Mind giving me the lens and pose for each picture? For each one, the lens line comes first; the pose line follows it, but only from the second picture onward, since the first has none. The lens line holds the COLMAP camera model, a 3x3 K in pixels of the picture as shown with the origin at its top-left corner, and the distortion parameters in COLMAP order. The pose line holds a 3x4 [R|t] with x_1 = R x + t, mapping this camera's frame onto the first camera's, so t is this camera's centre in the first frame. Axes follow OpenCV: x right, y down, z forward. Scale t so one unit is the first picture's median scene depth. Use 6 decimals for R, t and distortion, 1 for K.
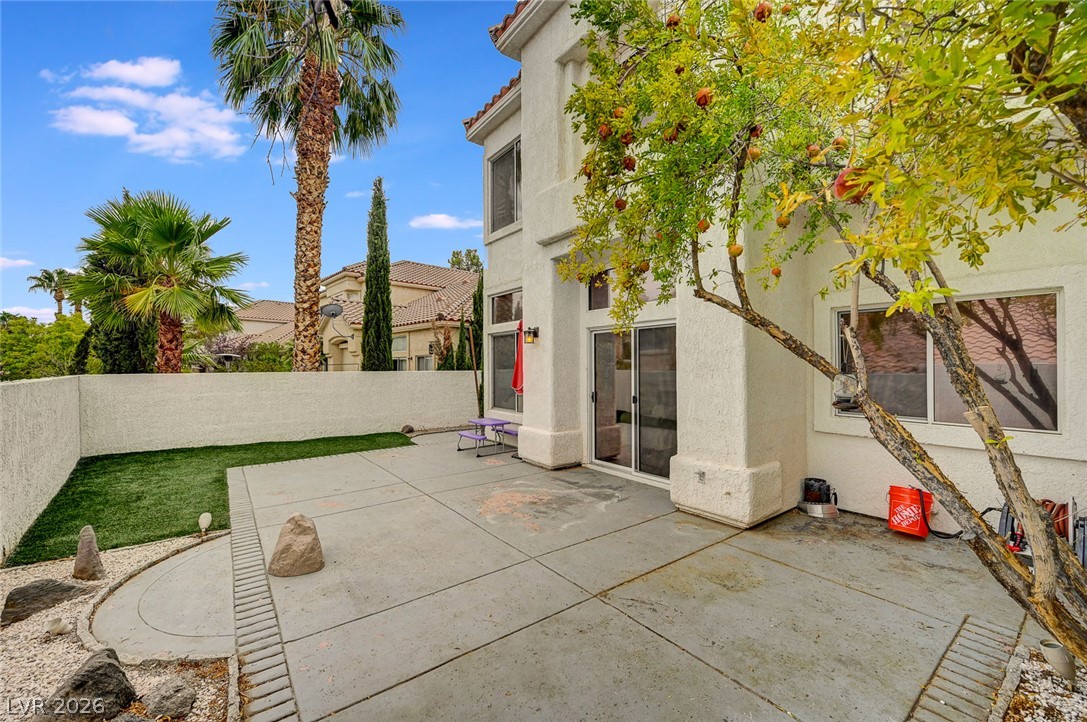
lens RADIAL K [[433.9, 0, 541.0], [0, 433.9, 365.1], [0, 0, 1]] dist [0.000409, 0.000039]
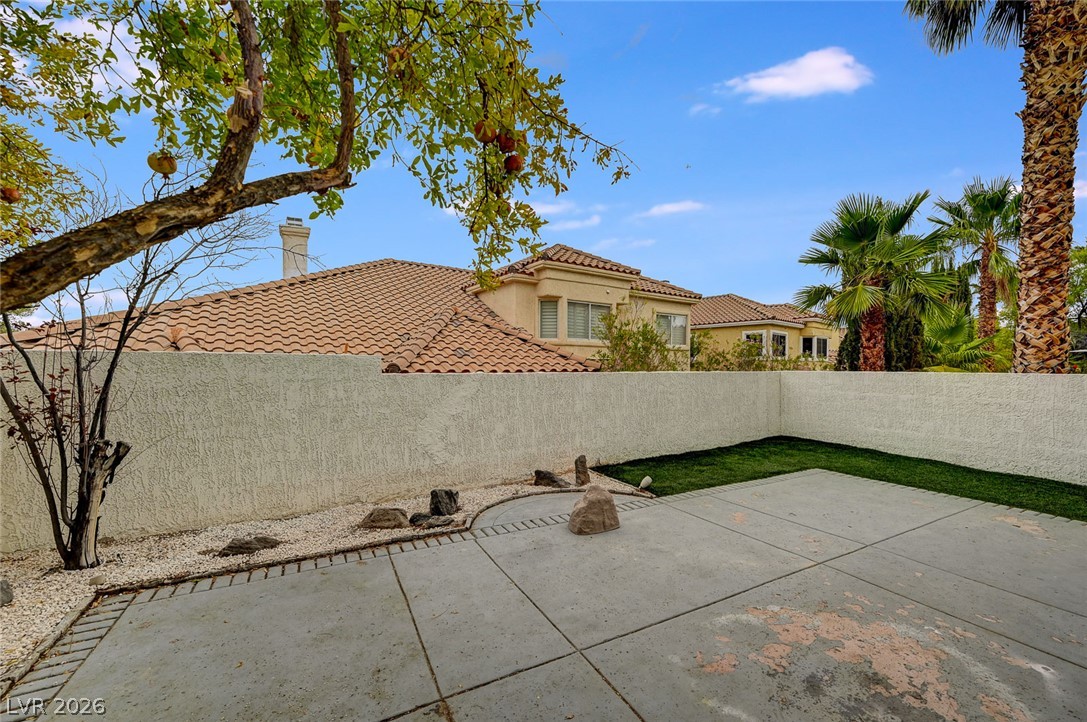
lens RADIAL K [[433.9, 0, 541.0], [0, 433.9, 365.1], [0, 0, 1]] dist [0.000409, 0.000039]
pose [[-0.146794, 0.001403, -0.989166, 0.400845], [-0.005408, 0.999983, 0.002221, 0.009538], [0.989152, 0.005675, -0.146784, 0.655910]]
